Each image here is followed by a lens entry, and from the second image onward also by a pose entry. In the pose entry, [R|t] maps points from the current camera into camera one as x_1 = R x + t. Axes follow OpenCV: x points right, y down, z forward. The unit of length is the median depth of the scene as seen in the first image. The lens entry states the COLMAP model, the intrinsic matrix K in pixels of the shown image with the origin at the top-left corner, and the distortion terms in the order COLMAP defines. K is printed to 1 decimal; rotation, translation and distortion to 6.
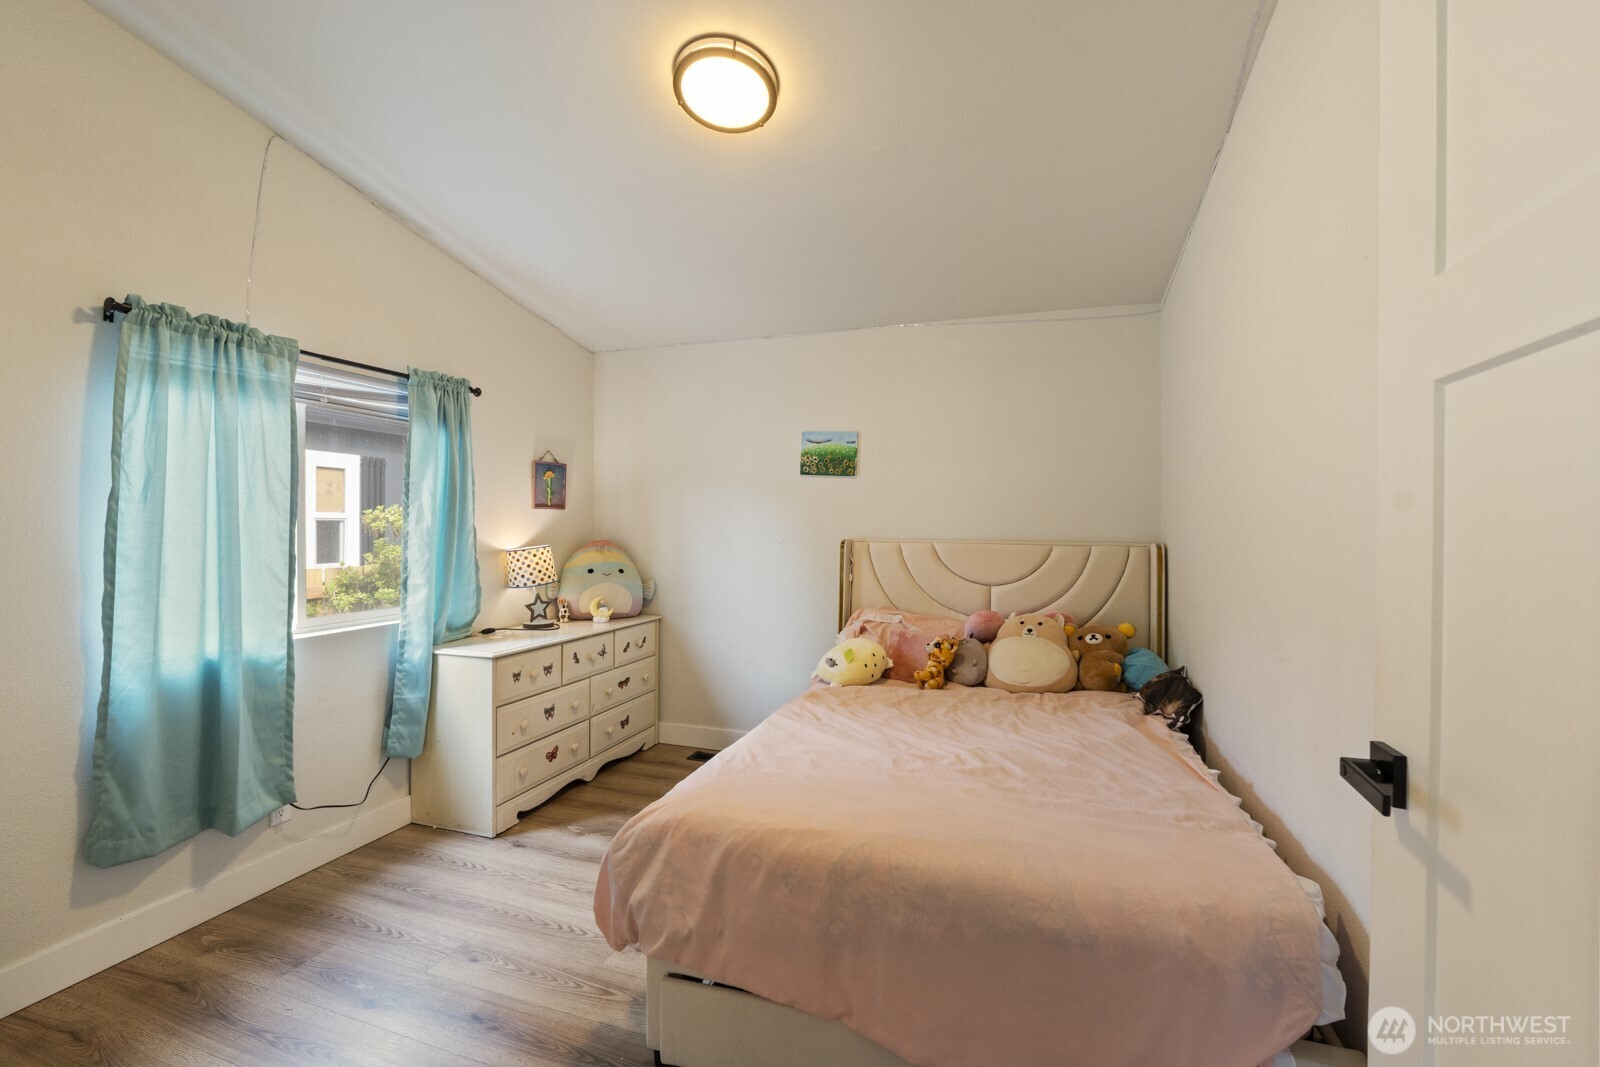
lens RADIAL K [[668.2, 0, 809.9], [0, 668.2, 526.5], [0, 0, 1]] dist [-0.006871, -0.000121]
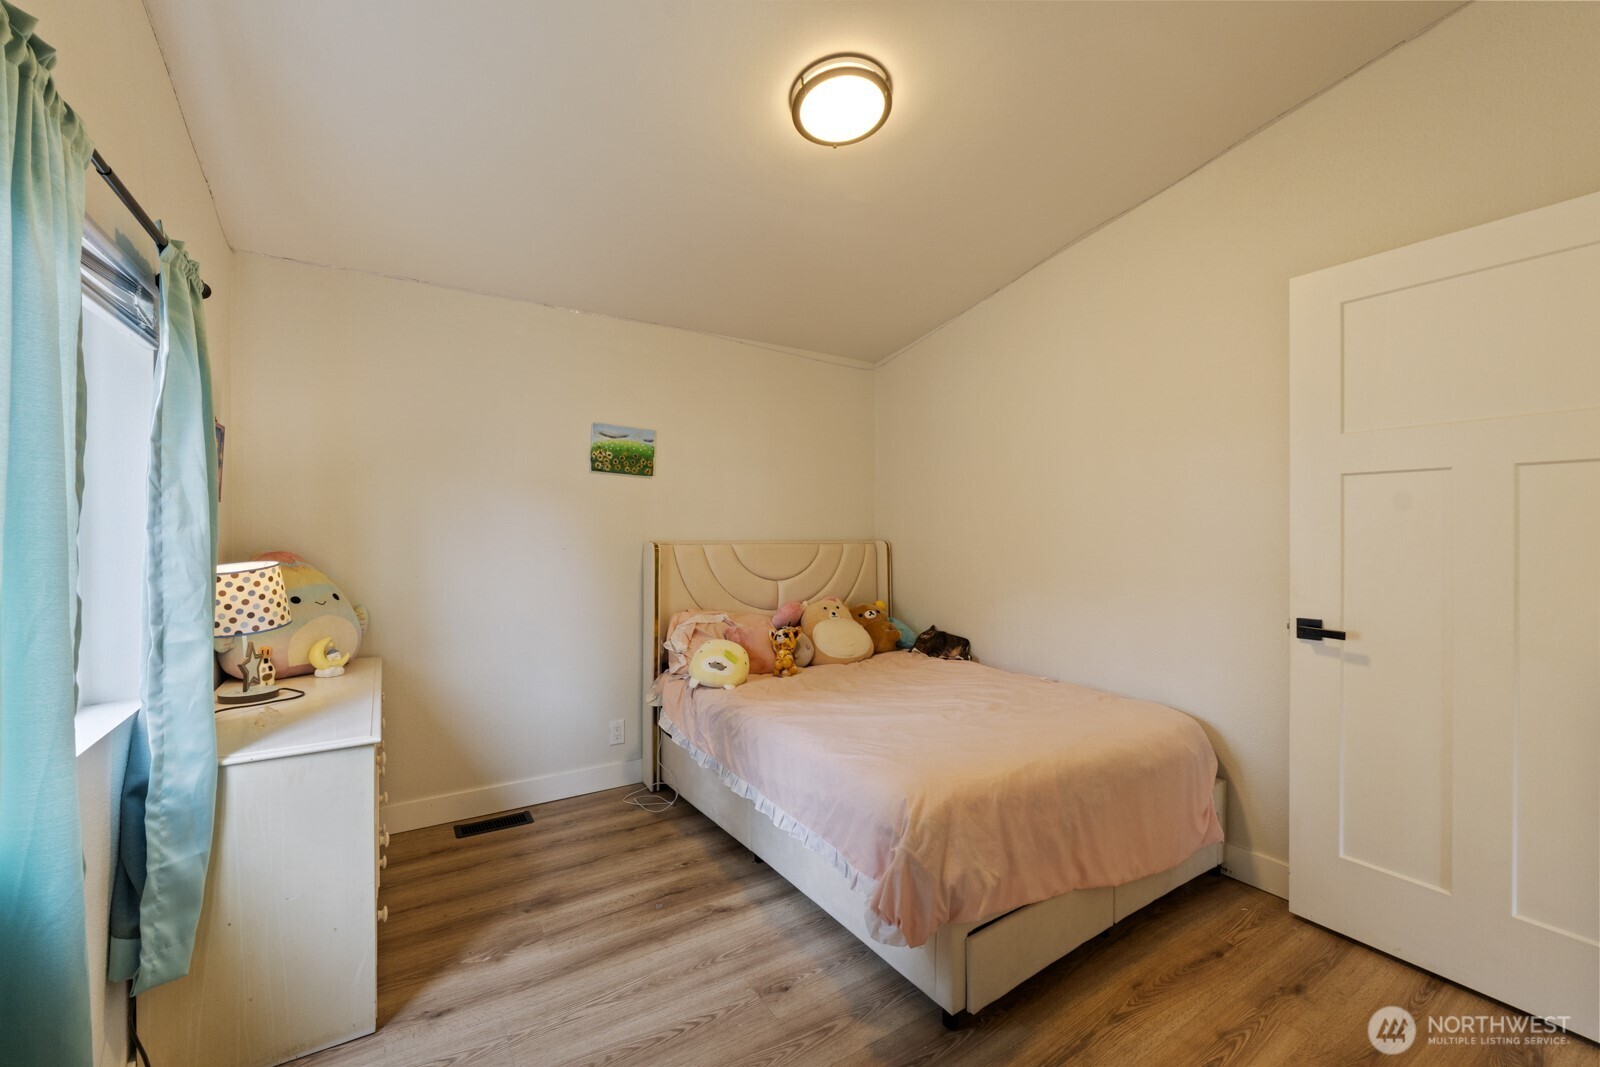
lens RADIAL K [[668.2, 0, 813.0], [0, 668.2, 527.0], [0, 0, 1]] dist [-0.006871, -0.000121]
pose [[0.618435, -0.000500, 0.785836, -0.595543], [0.001299, 0.999999, -0.000386, -0.002679], [-0.785835, 0.001259, 0.618435, 0.247471]]
